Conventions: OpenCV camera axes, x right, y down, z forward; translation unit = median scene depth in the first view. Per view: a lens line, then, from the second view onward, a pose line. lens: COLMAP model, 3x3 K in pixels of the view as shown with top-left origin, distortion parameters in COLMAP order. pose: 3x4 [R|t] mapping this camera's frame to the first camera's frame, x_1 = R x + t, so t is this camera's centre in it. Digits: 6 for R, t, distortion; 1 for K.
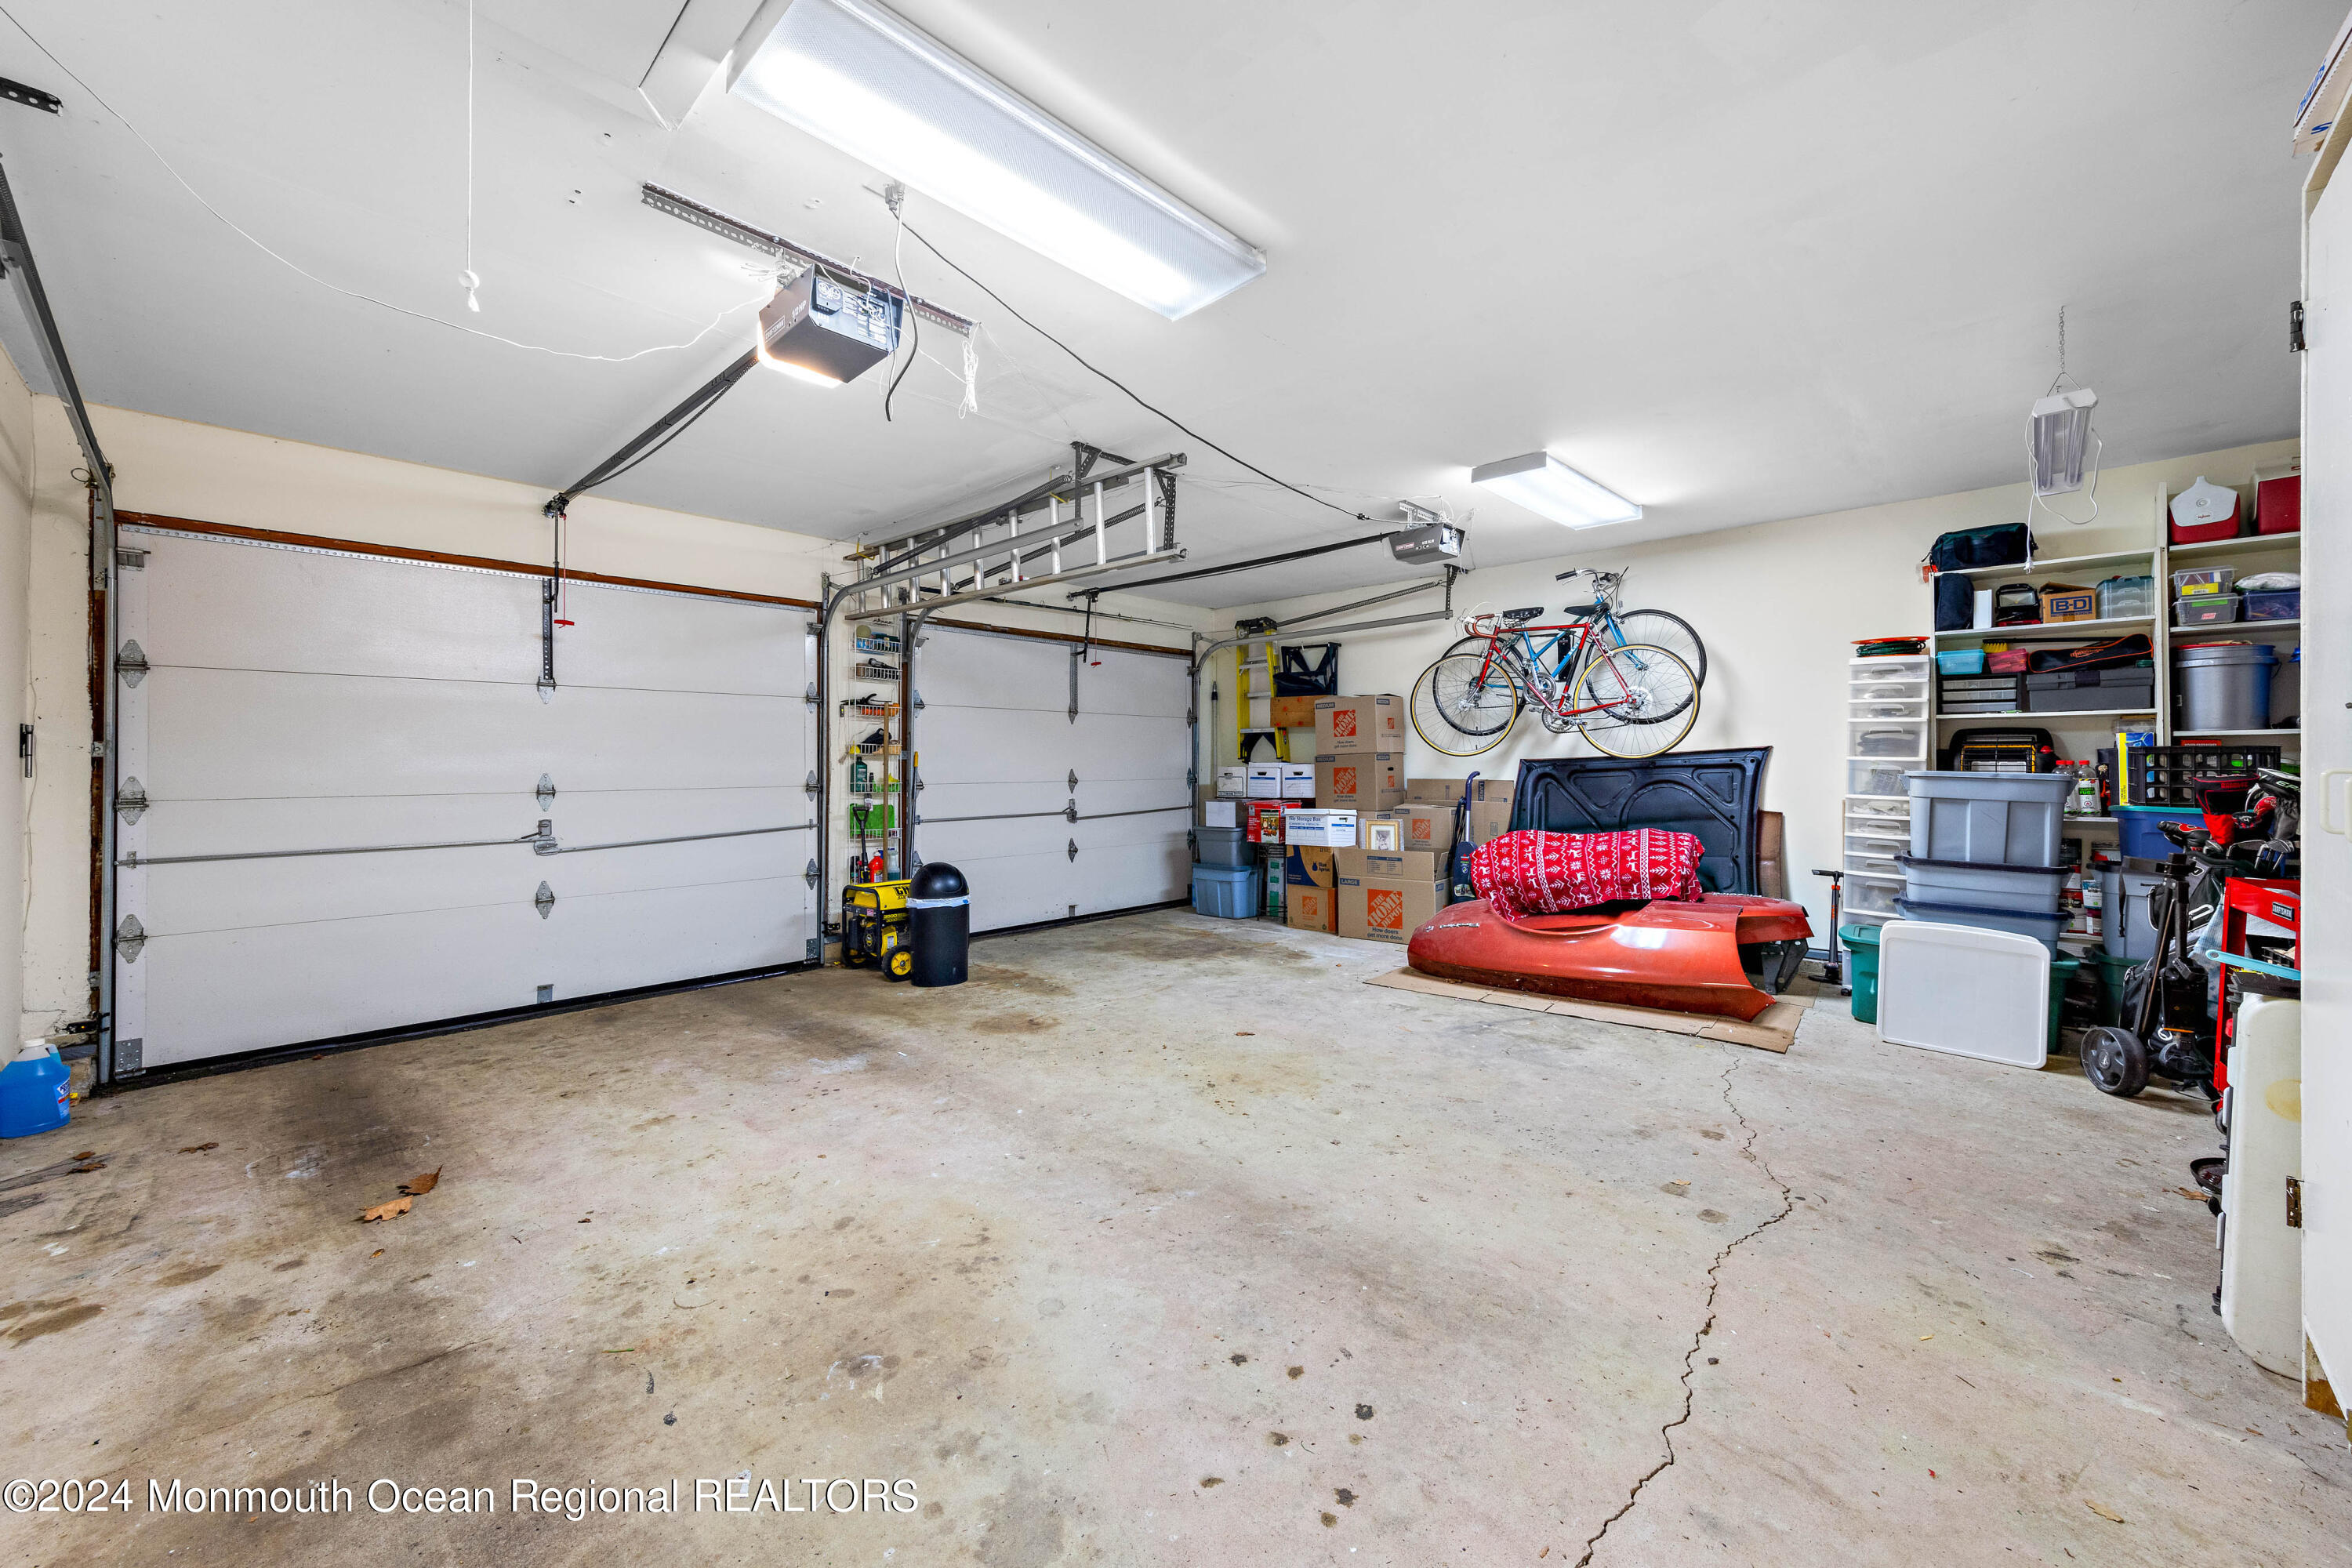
lens RADIAL K [[920.2, 0, 1168.9], [0, 920.2, 770.7], [0, 0, 1]] dist [0.003152, 0.000856]
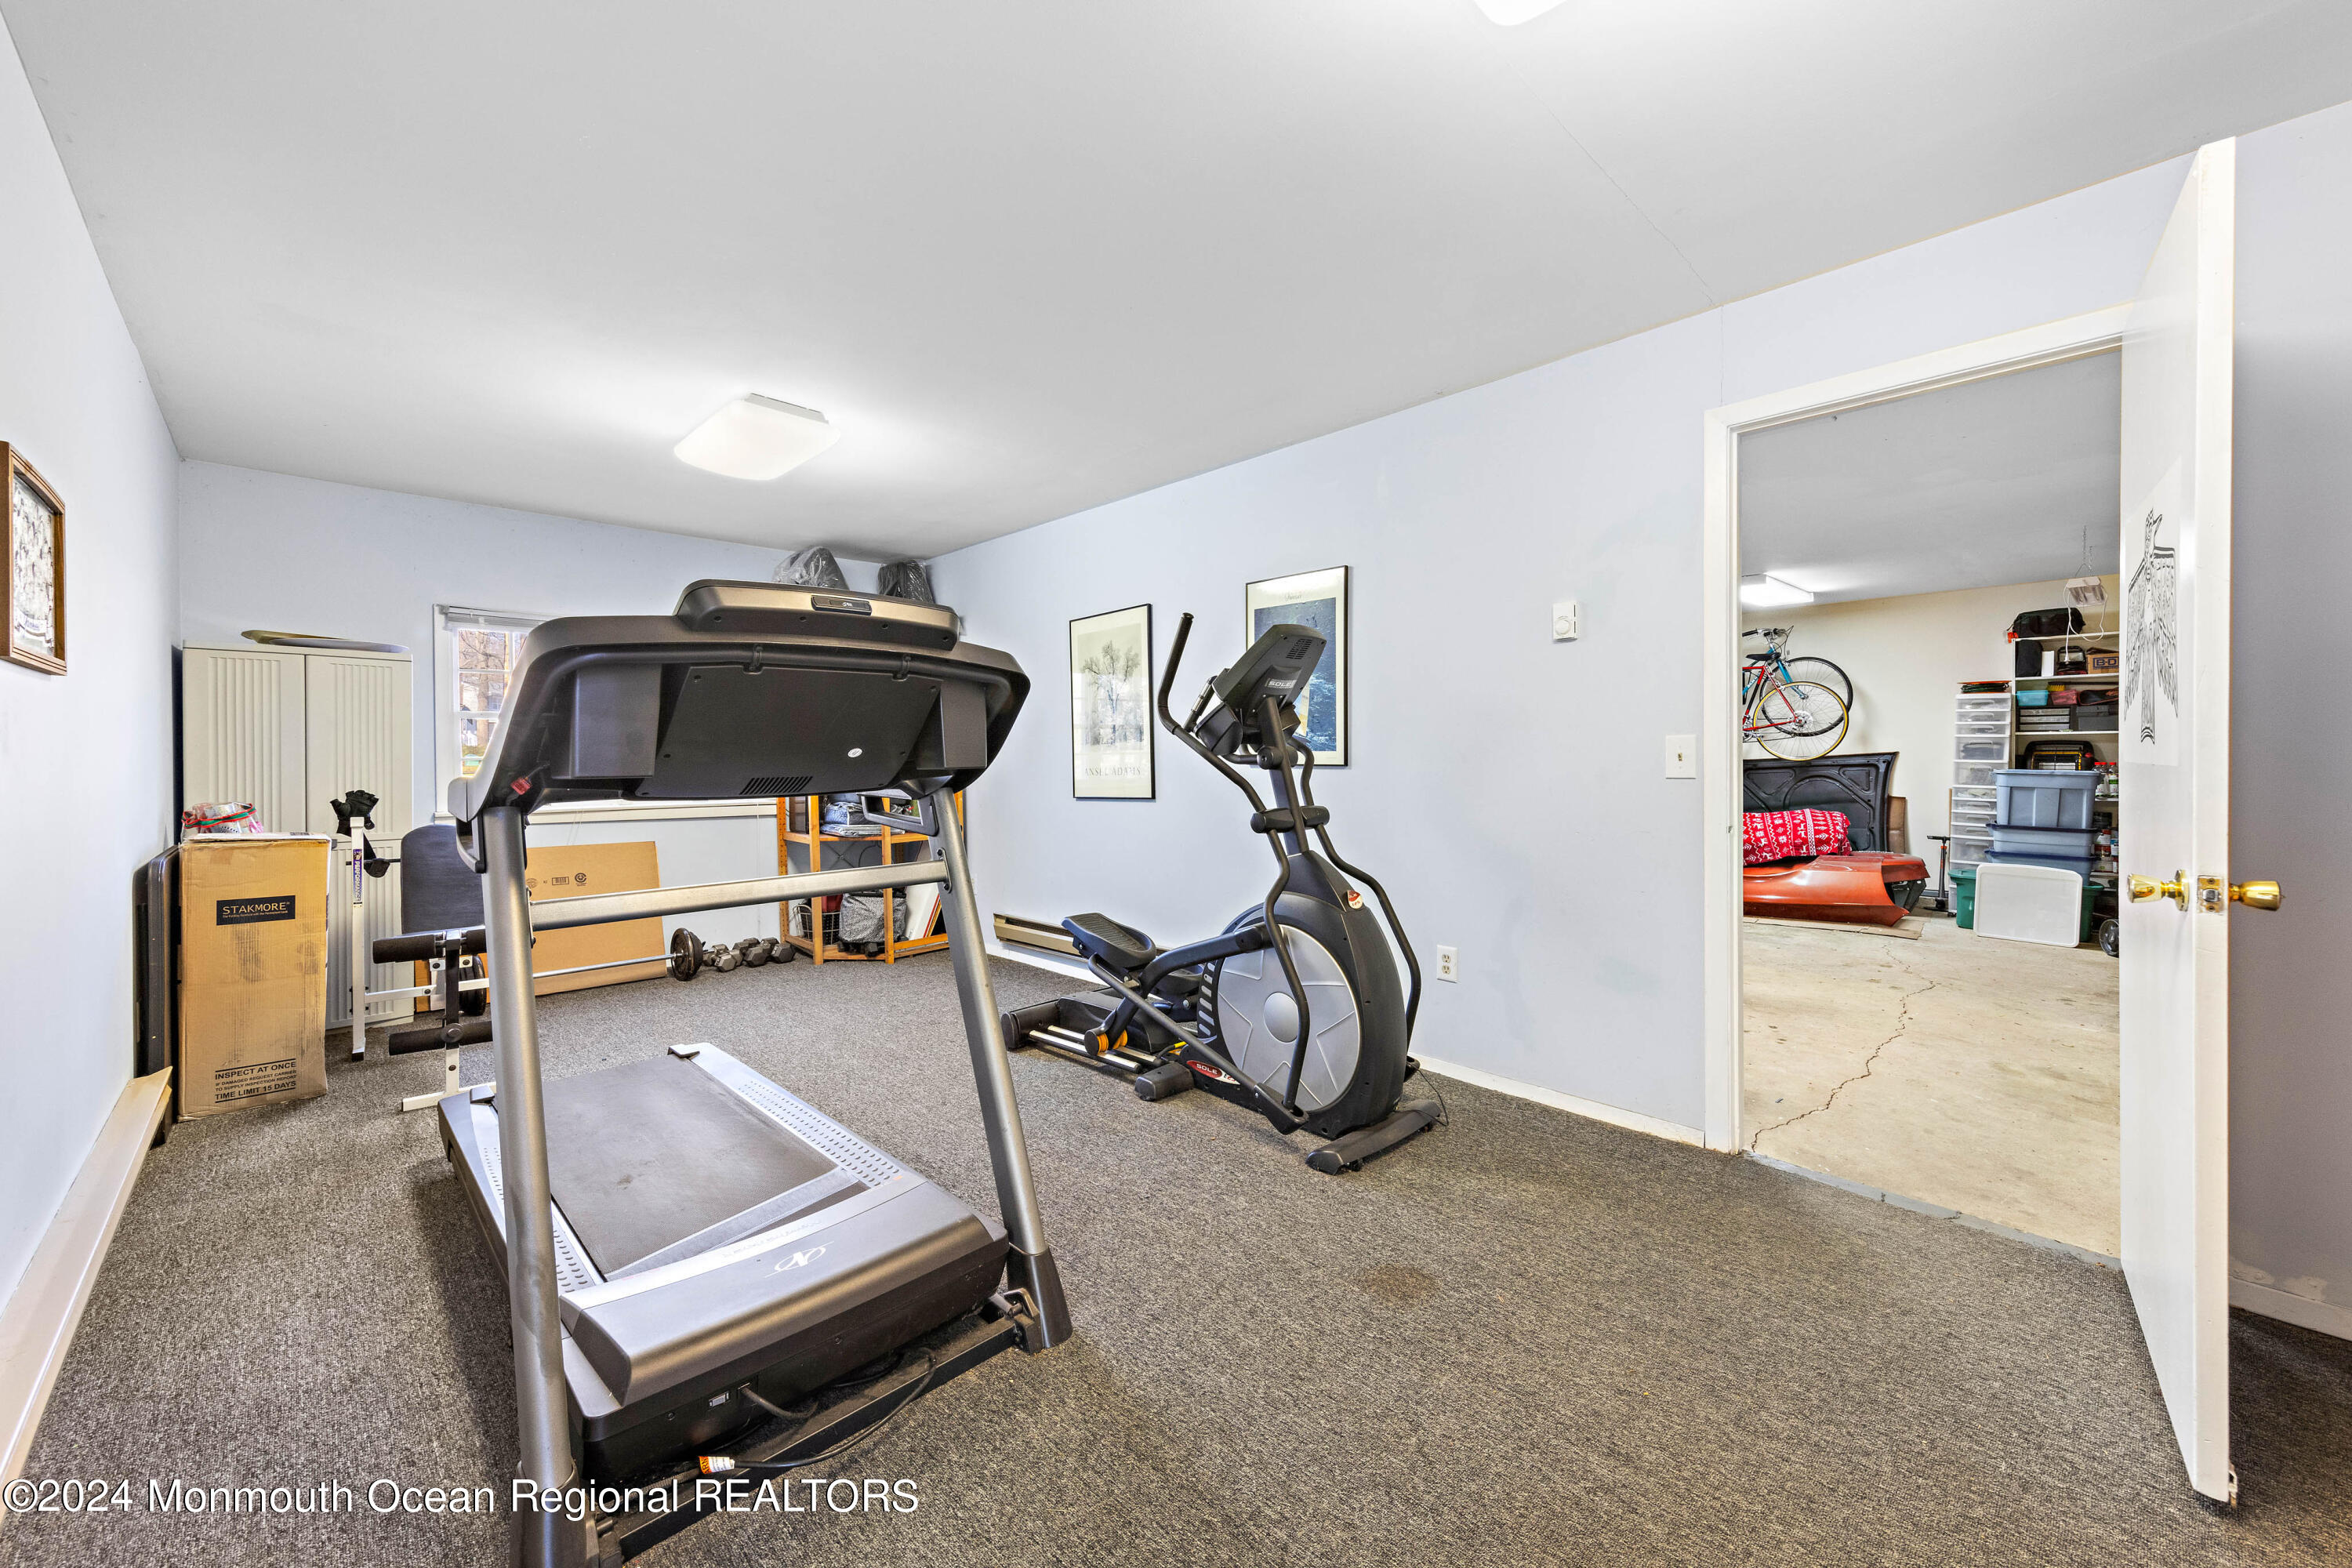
lens RADIAL K [[920.2, 0, 1182.1], [0, 920.2, 782.2], [0, 0, 1]] dist [0.003152, 0.000856]
pose [[0.998951, -0.005691, -0.045437, -0.468896], [0.006694, 0.999736, 0.021961, -0.020444], [0.045300, -0.022242, 0.998726, -0.580070]]
